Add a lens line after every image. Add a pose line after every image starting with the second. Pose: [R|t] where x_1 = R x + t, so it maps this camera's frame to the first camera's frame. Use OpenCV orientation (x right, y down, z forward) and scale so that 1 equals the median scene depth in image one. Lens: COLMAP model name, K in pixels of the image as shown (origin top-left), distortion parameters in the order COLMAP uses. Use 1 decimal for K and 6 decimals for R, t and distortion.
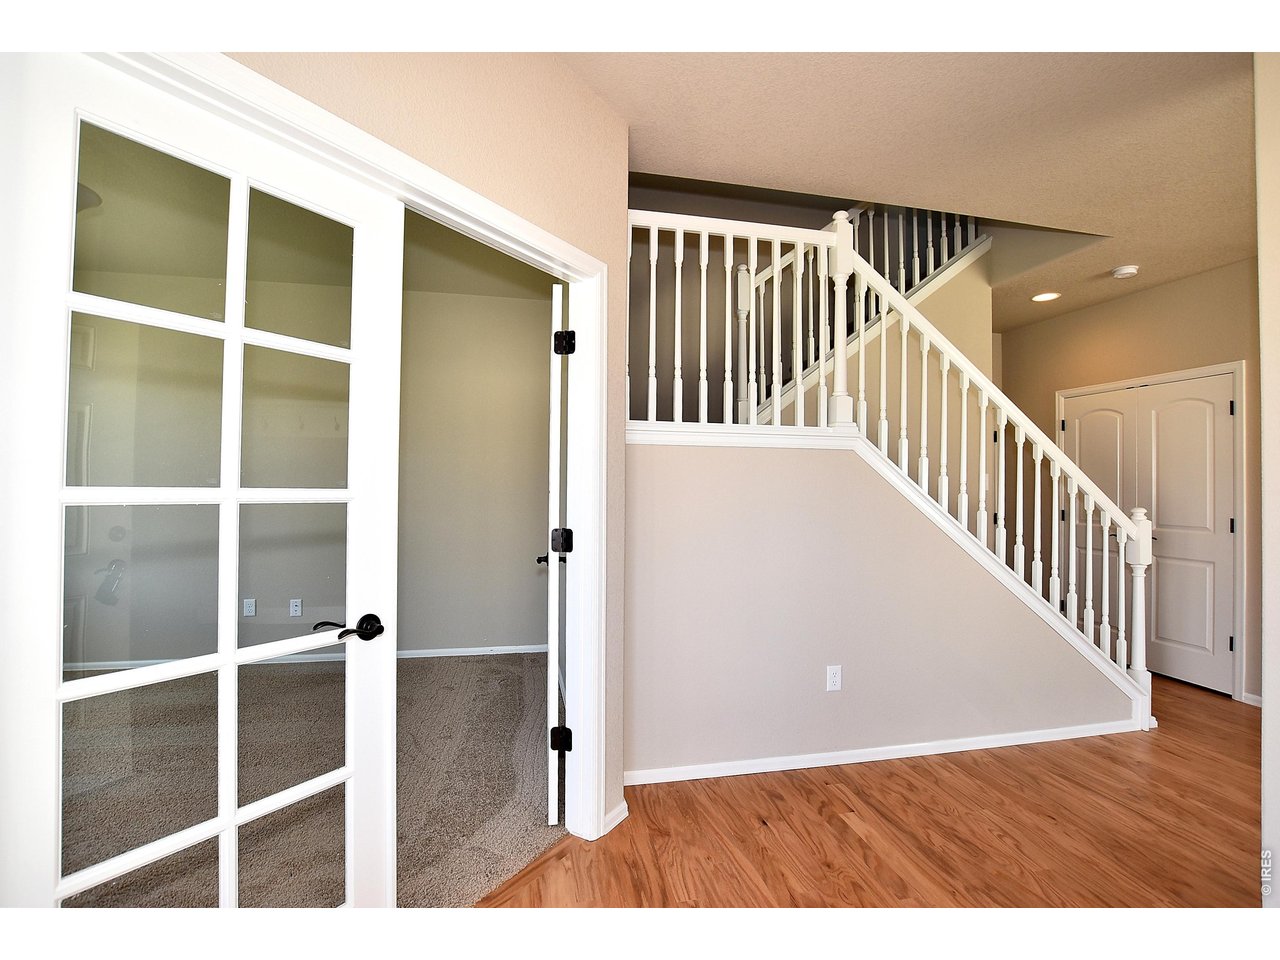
lens RADIAL K [[585.5, 0, 644.1], [0, 585.5, 477.8], [0, 0, 1]] dist [-0.026999, -0.000001]
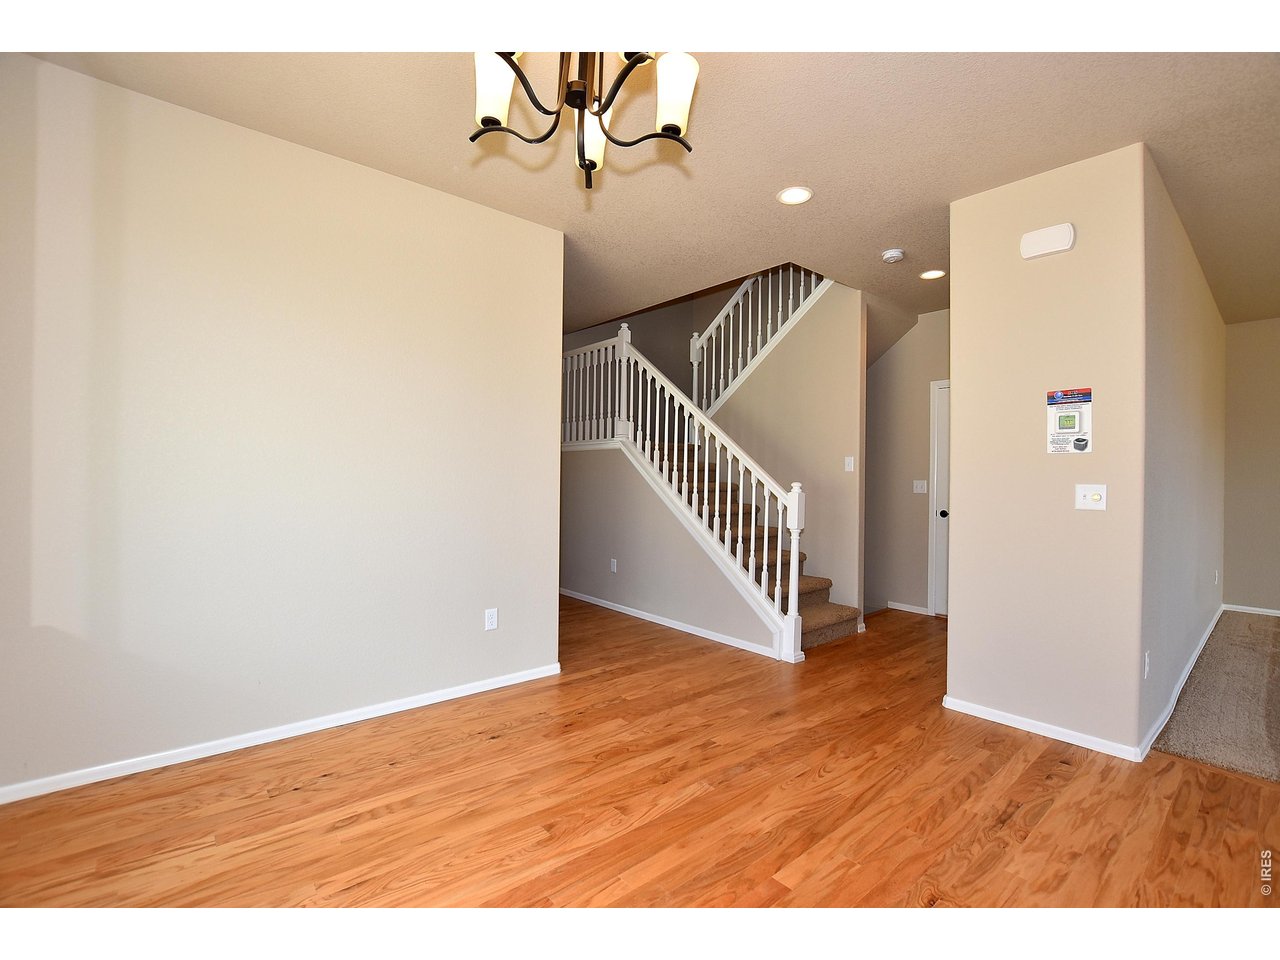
lens RADIAL K [[585.5, 0, 644.1], [0, 585.5, 477.8], [0, 0, 1]] dist [-0.026999, -0.000001]
pose [[0.488791, -0.002901, -0.872396, 1.863309], [-0.001283, 0.999991, -0.004043, 0.049141], [0.872400, 0.003095, 0.488783, 0.116835]]
